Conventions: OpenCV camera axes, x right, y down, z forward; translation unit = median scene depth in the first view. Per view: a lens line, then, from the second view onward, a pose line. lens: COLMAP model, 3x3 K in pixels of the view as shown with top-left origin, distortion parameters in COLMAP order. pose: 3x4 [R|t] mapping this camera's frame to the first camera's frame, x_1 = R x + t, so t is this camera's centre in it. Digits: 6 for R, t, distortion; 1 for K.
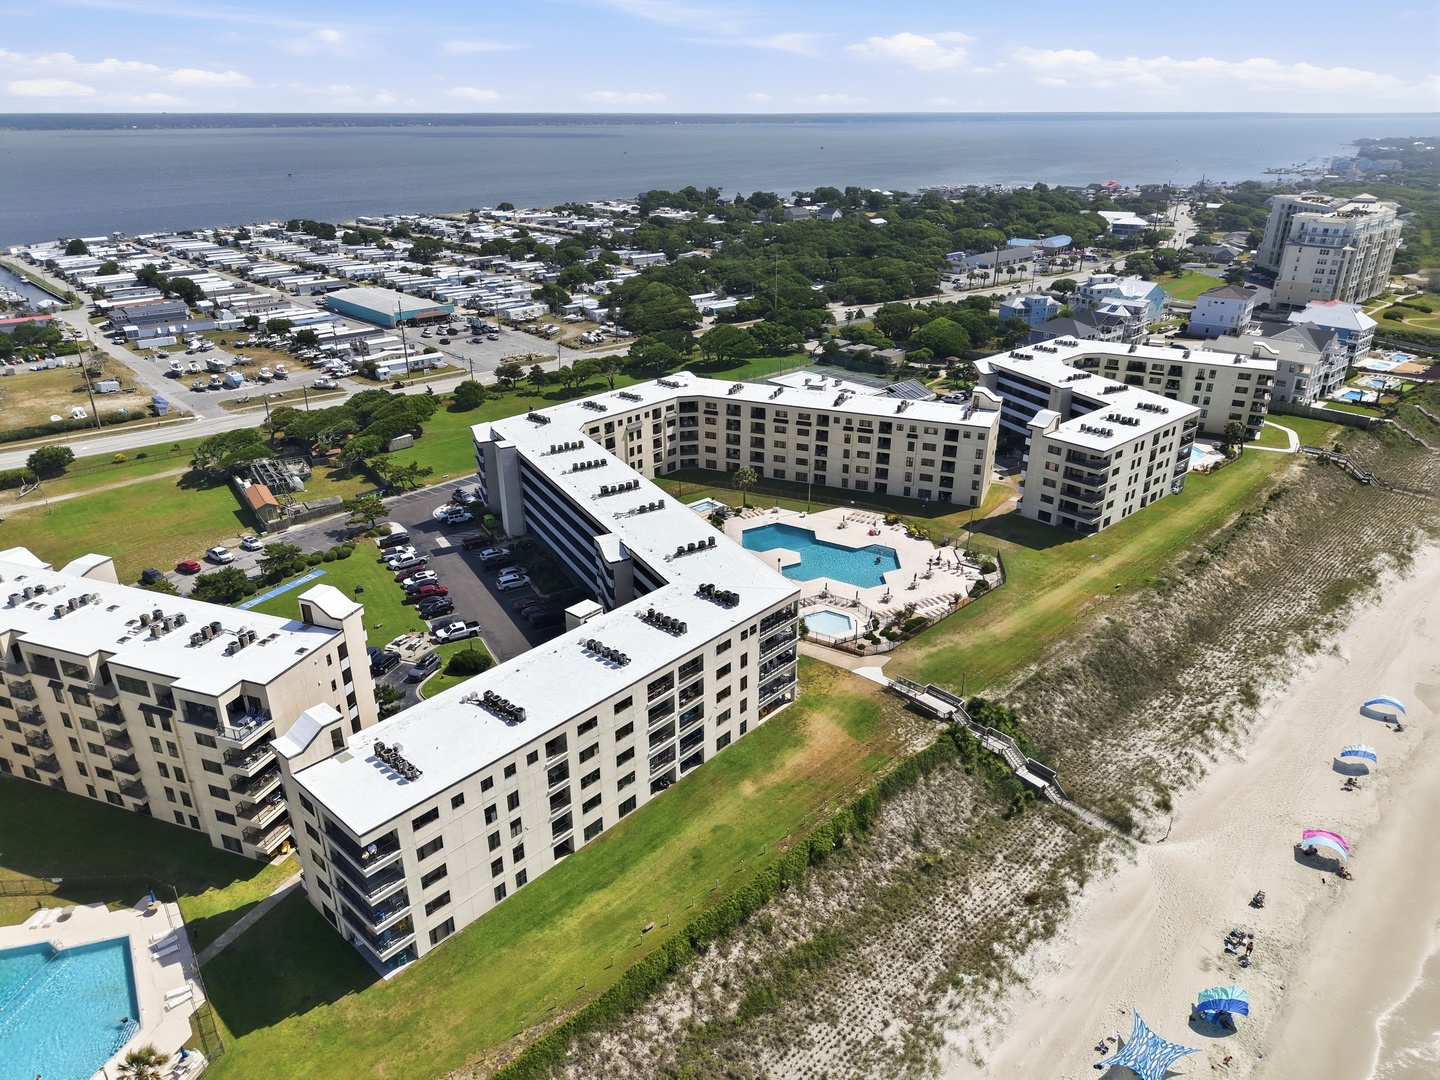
lens RADIAL K [[979.9, 0, 720.0], [0, 979.9, 540.0], [0, 0, 1]] dist [0.027124, -0.001339]
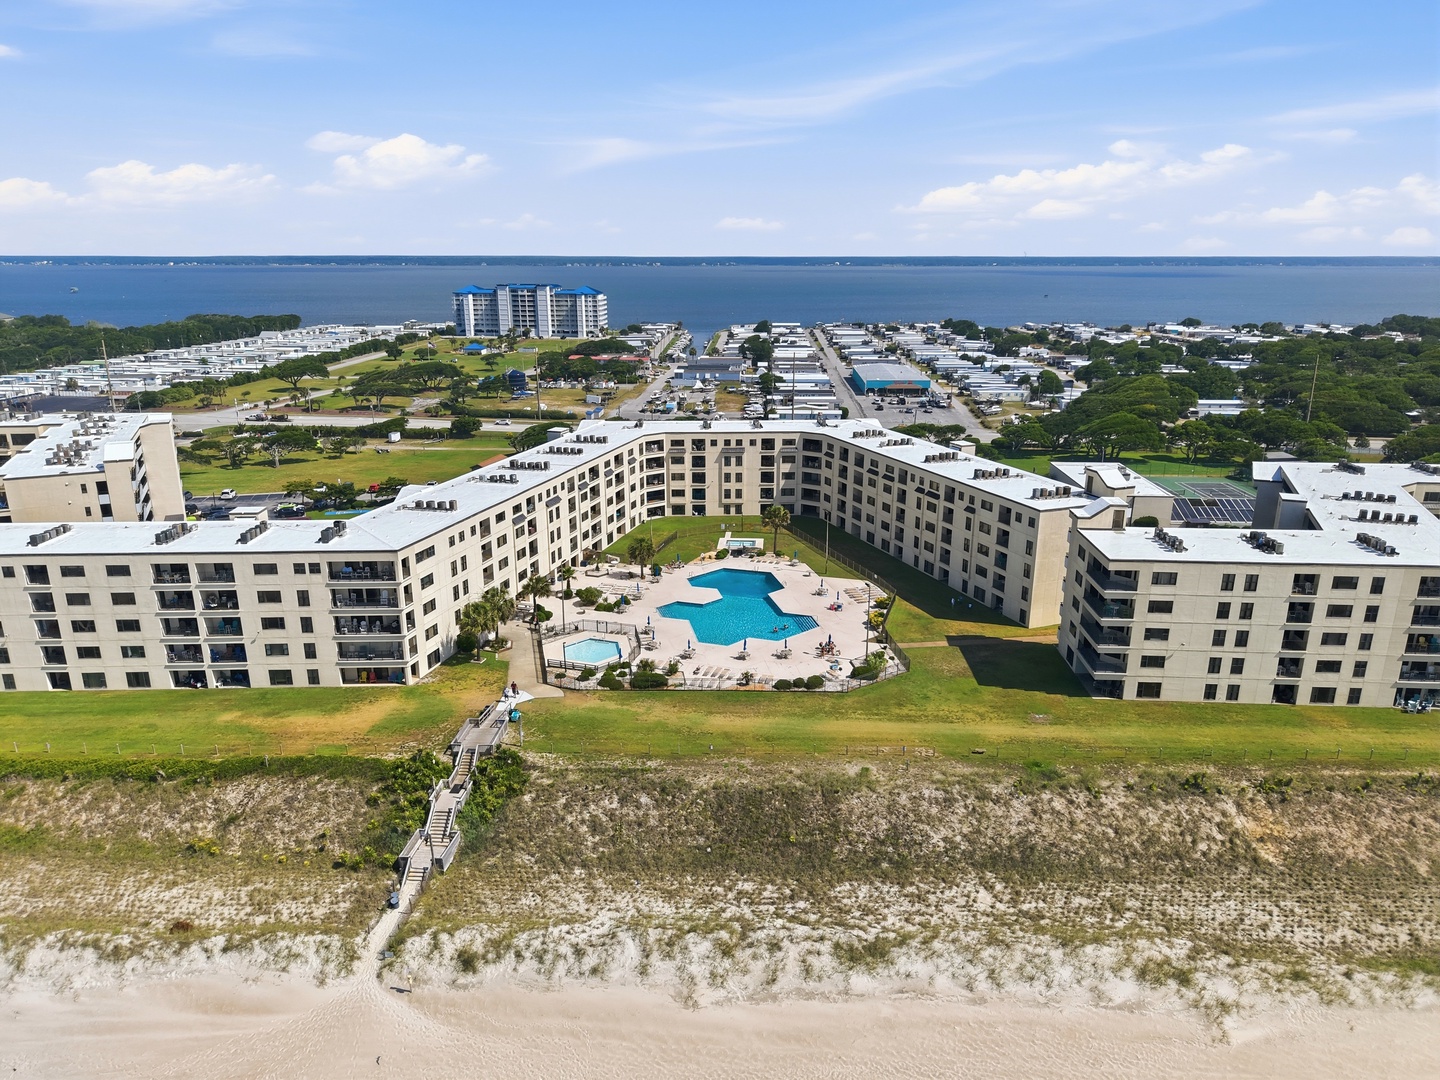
lens RADIAL K [[962.1, 0, 720.0], [0, 962.1, 540.0], [0, 0, 1]] dist [0.002972, -0.002154]
pose [[0.688833, 0.201871, -0.696245, 0.624296], [-0.288654, 0.957400, -0.007990, -0.026405], [0.664972, 0.206477, 0.717760, 0.391574]]
